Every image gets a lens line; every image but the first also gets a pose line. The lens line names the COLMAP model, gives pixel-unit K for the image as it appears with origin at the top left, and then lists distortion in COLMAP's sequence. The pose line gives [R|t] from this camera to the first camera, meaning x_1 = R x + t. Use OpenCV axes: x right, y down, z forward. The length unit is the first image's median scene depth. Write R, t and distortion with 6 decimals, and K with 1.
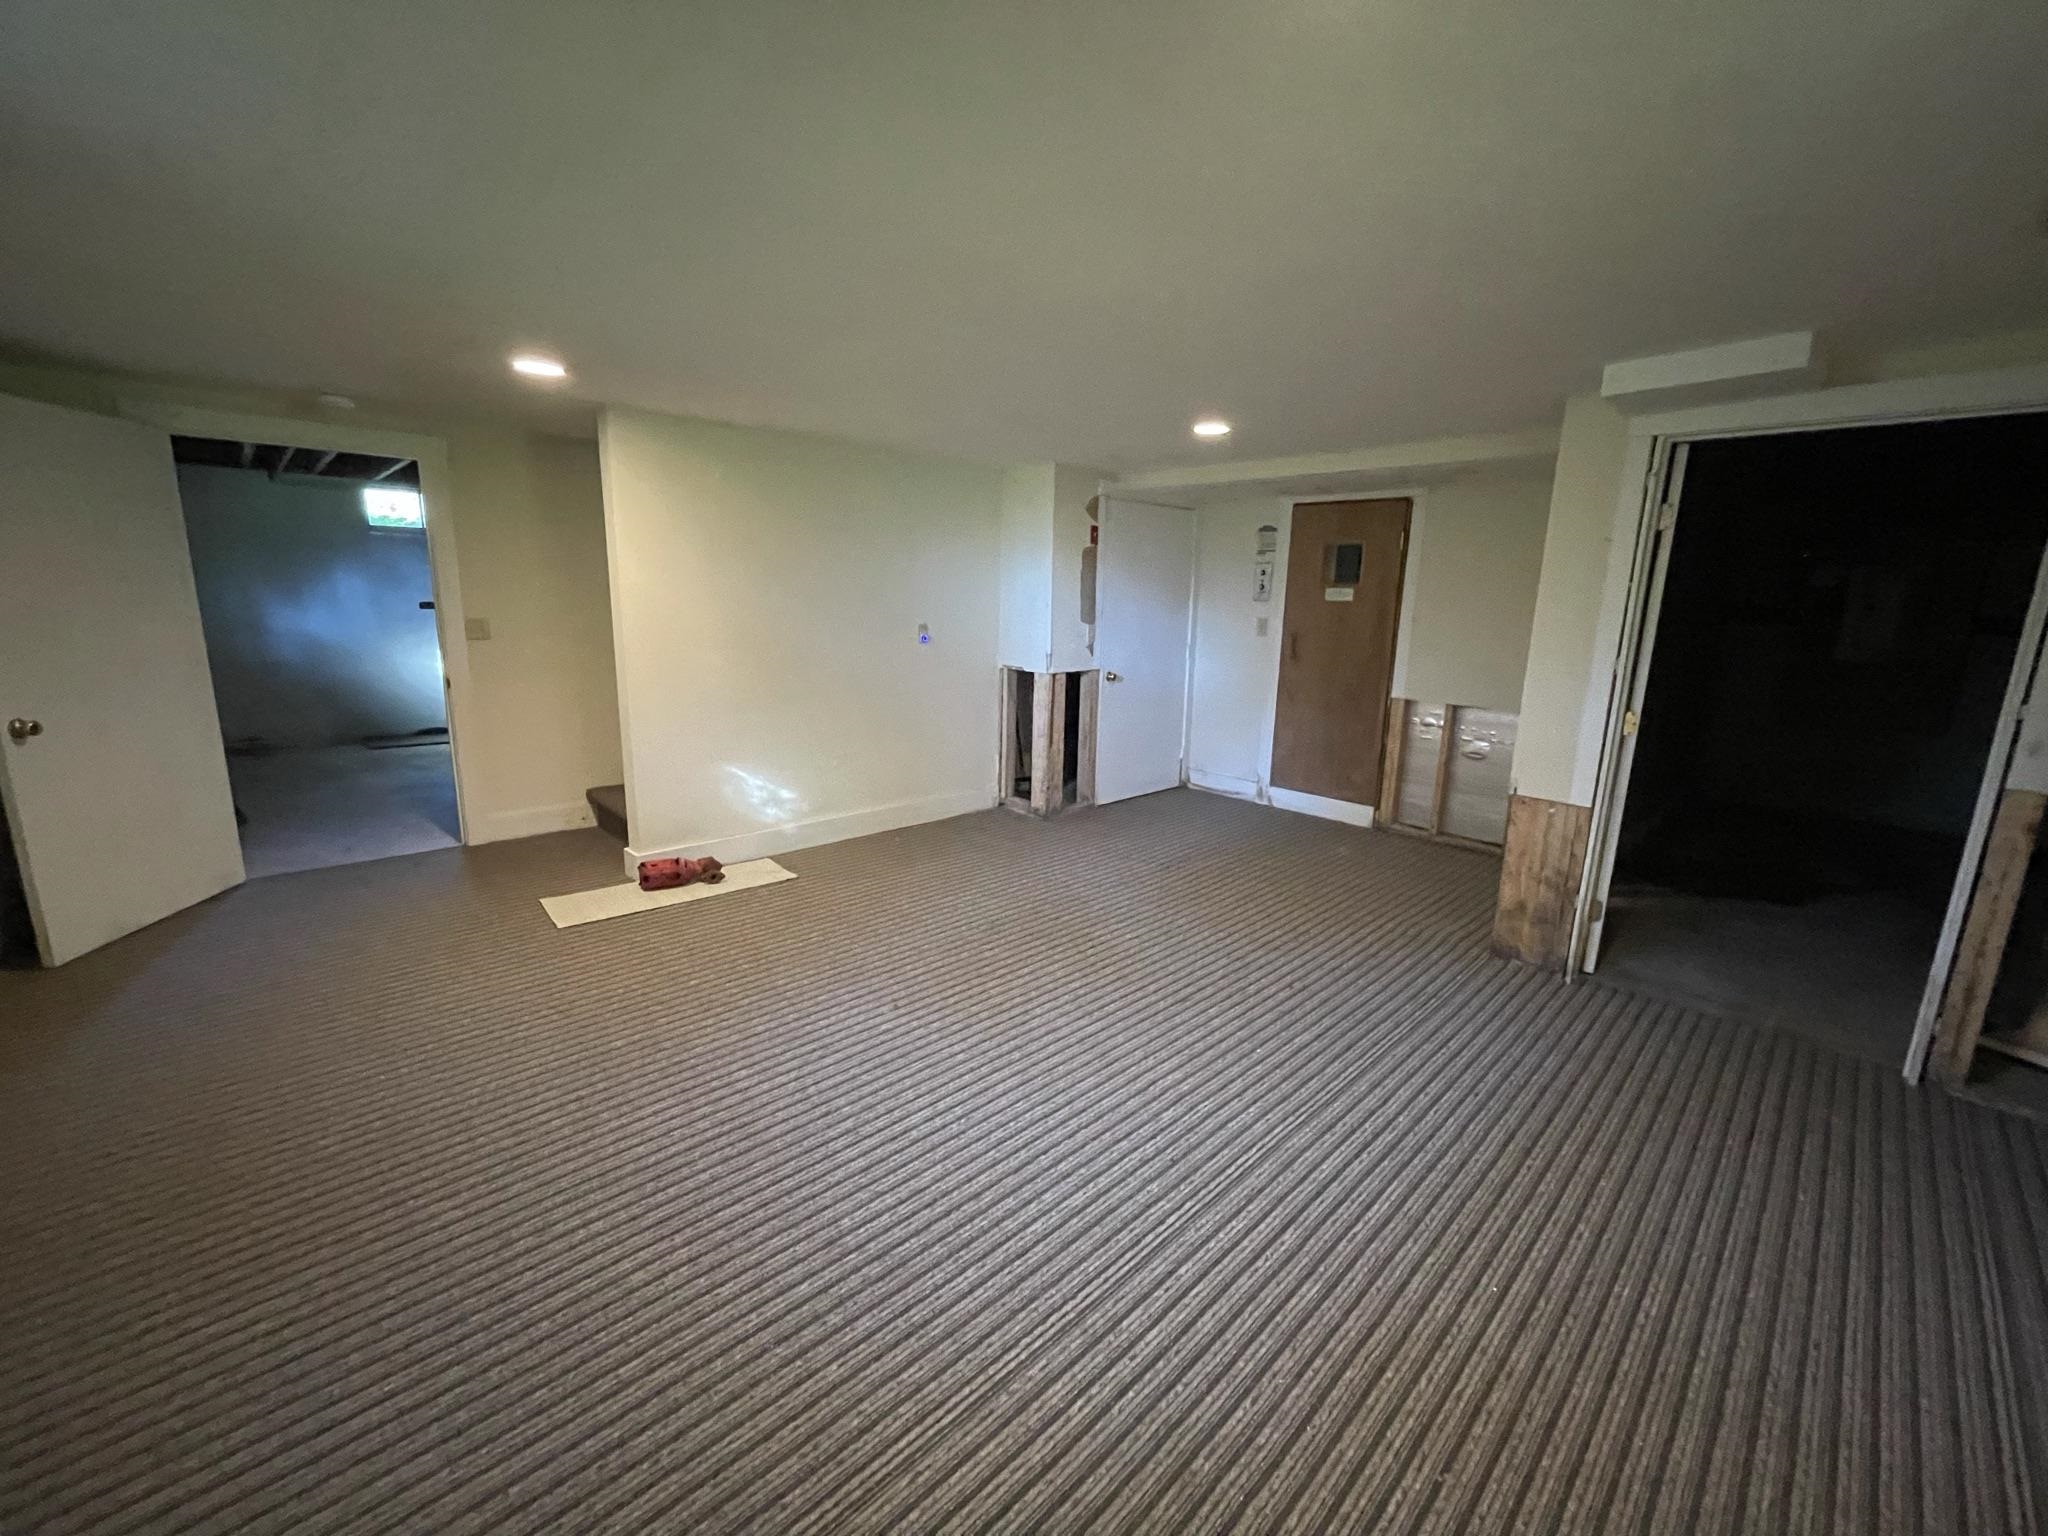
lens RADIAL K [[828.7, 0, 1023.2], [0, 828.7, 765.7], [0, 0, 1]] dist [-0.001416, 0.000629]
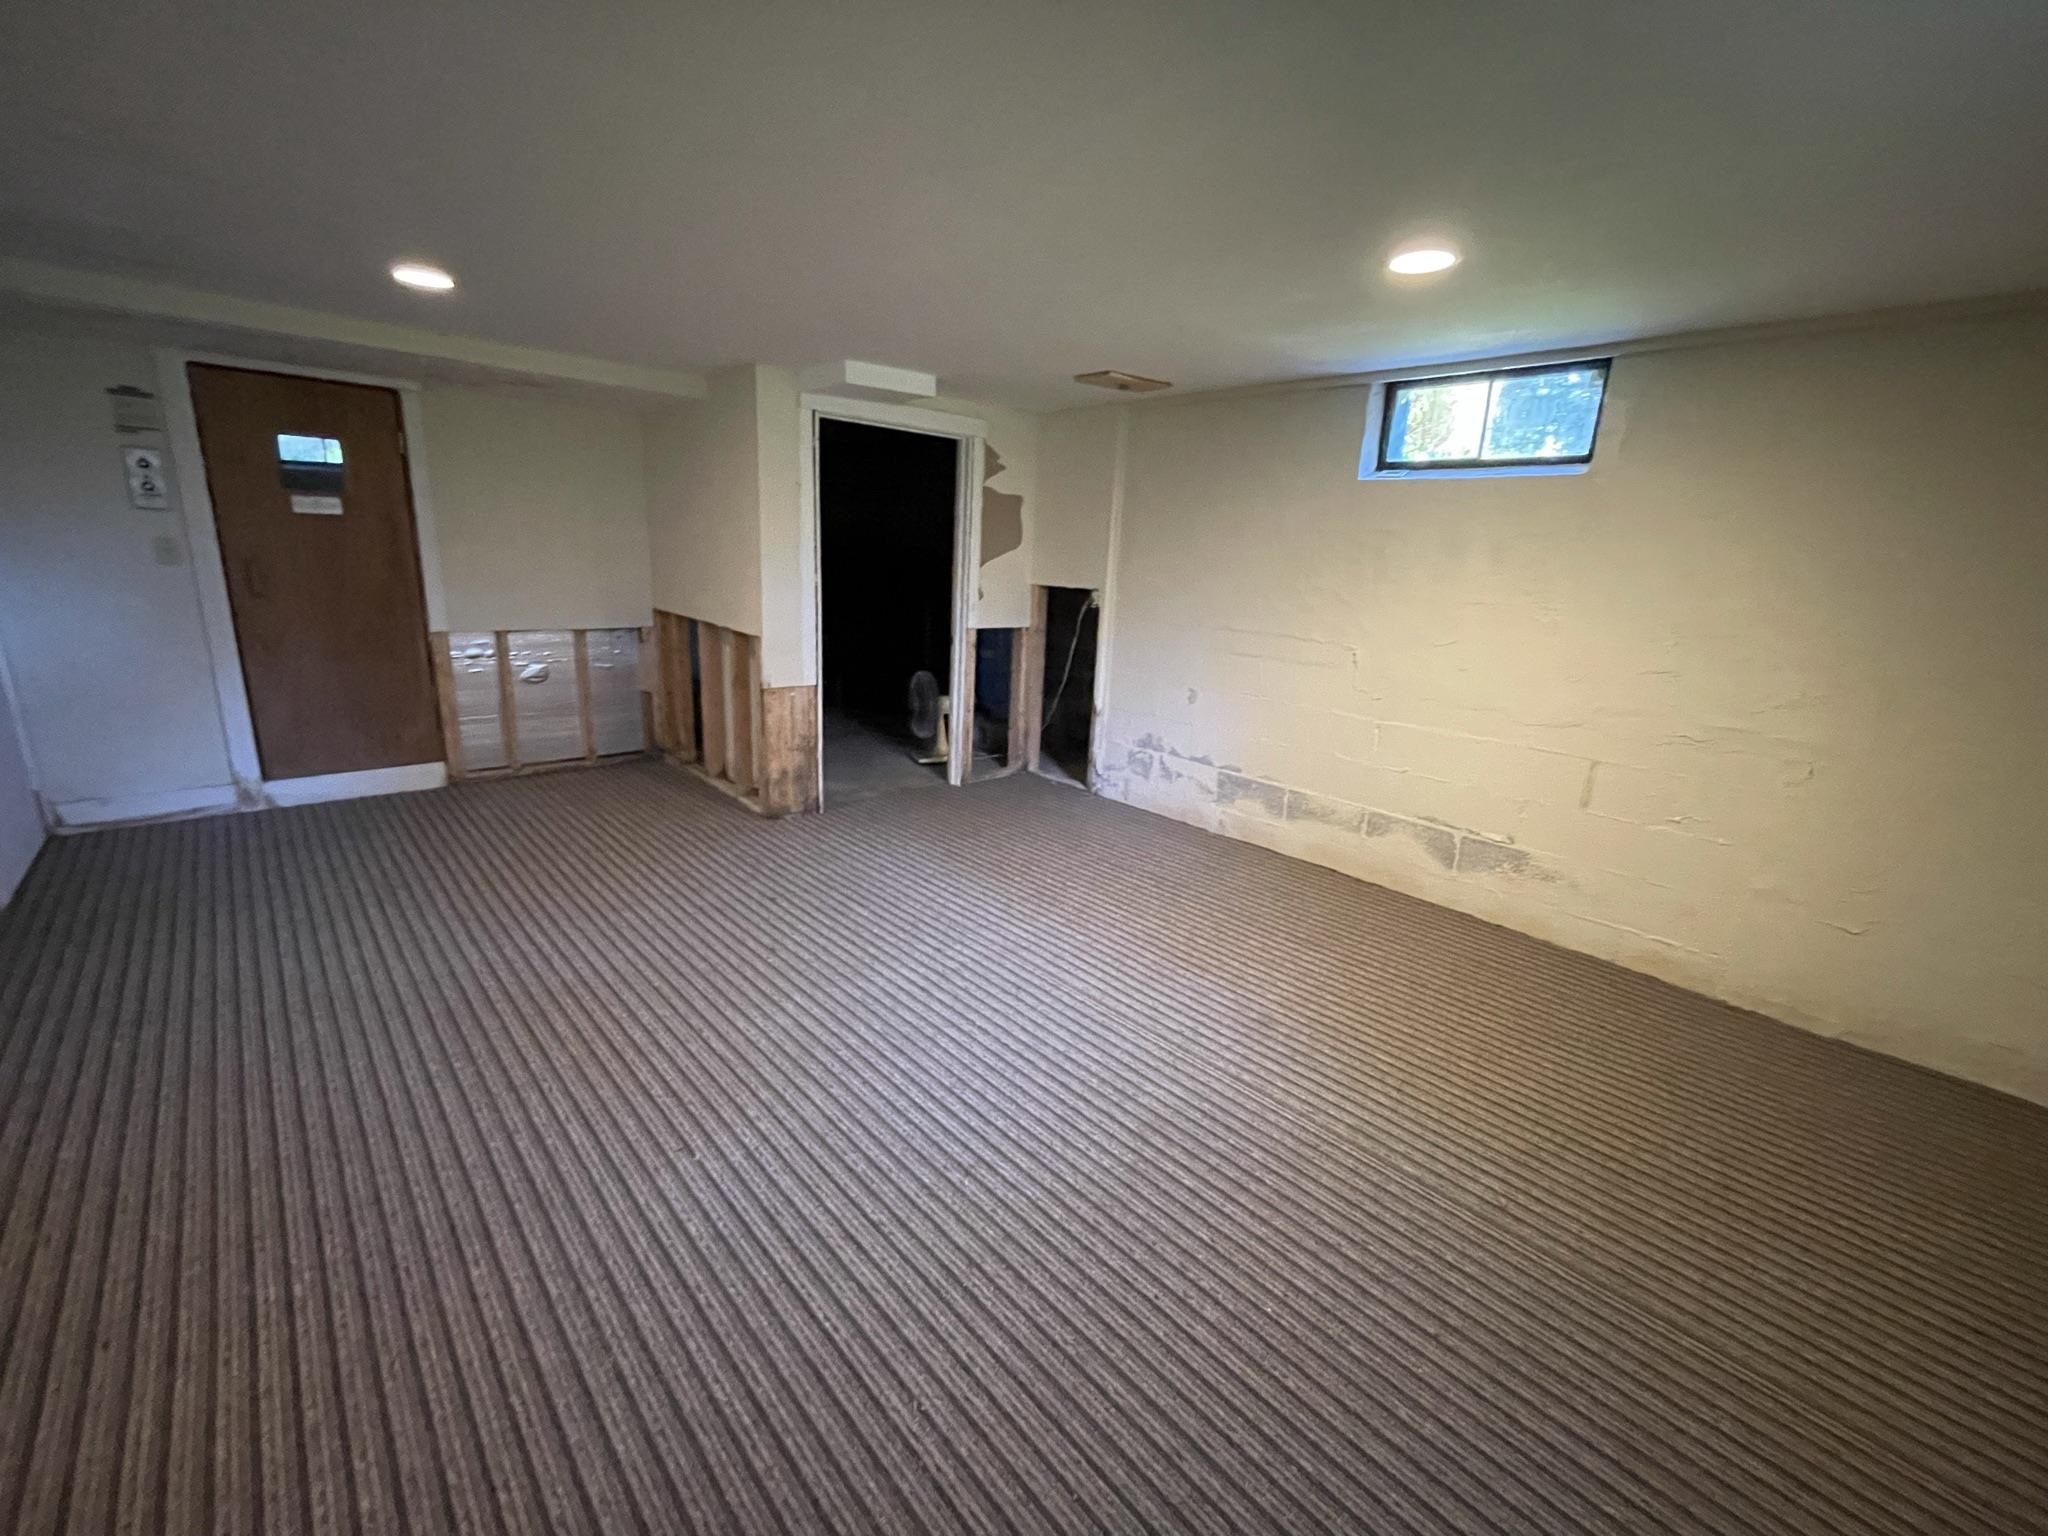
lens RADIAL K [[828.7, 0, 1026.8], [0, 828.7, 763.0], [0, 0, 1]] dist [-0.001416, 0.000629]
pose [[0.022847, -0.271277, 0.962230, -0.634325], [0.161010, 0.950916, 0.264264, -0.126865], [-0.986688, 0.148891, 0.065404, 0.561823]]
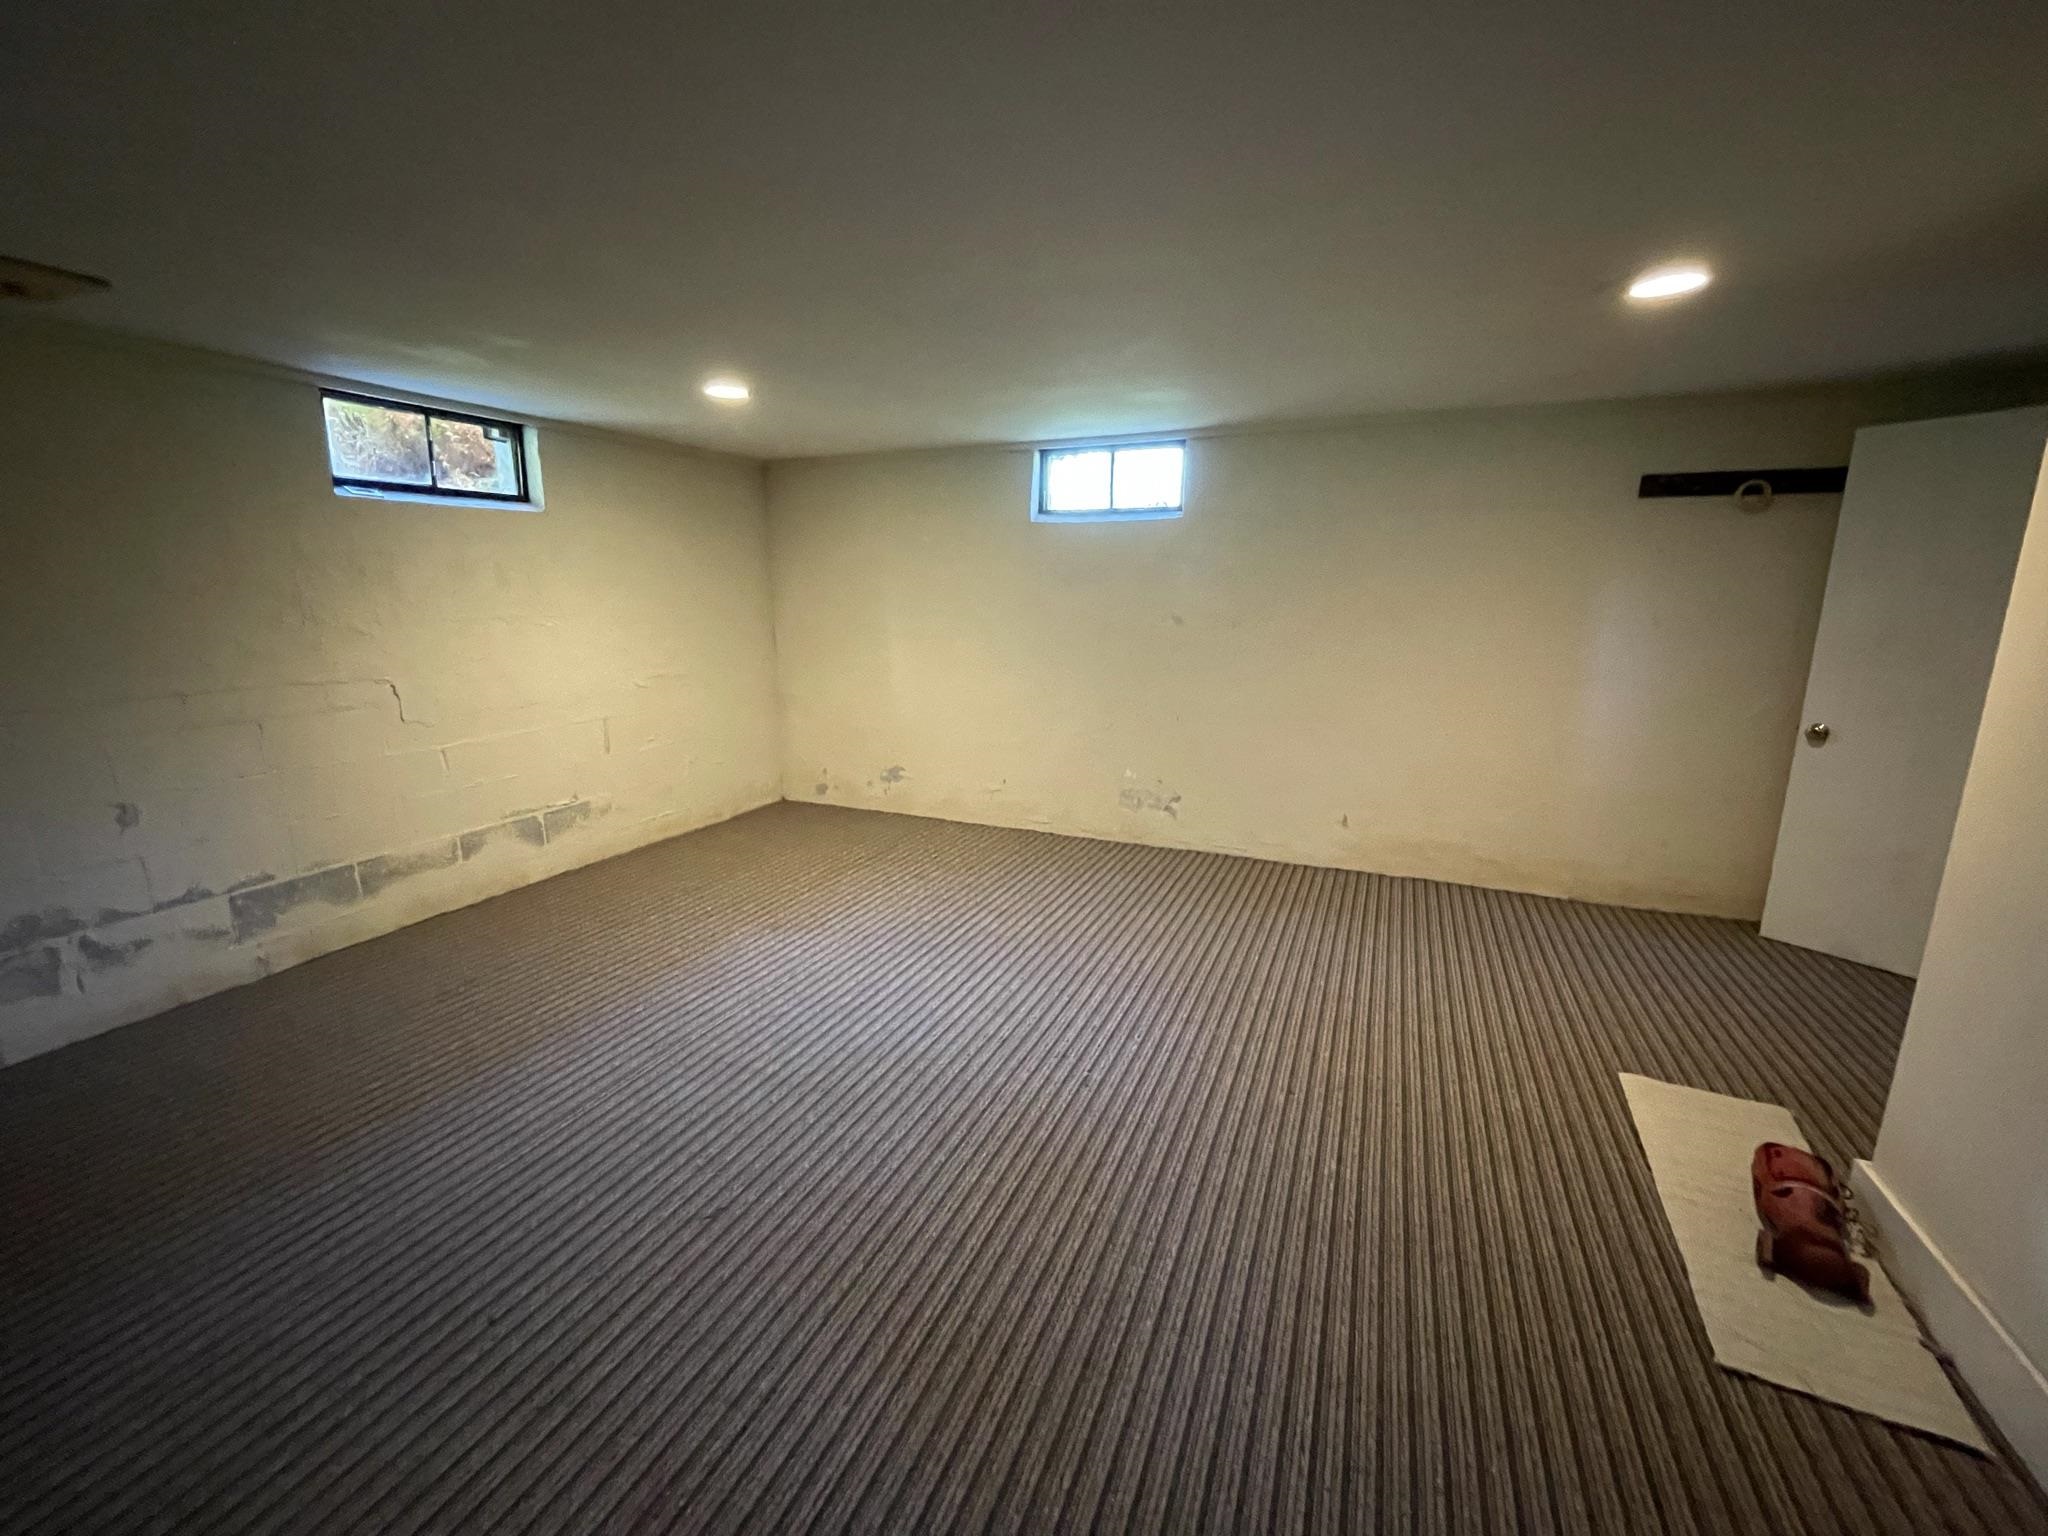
lens RADIAL K [[828.7, 0, 1027.1], [0, 828.7, 771.4], [0, 0, 1]] dist [-0.001416, 0.000629]
pose [[-0.922462, 0.059471, -0.381480, 0.177423], [-0.102916, 0.914439, 0.391421, -0.285885], [0.372118, 0.400332, -0.837414, 1.380361]]
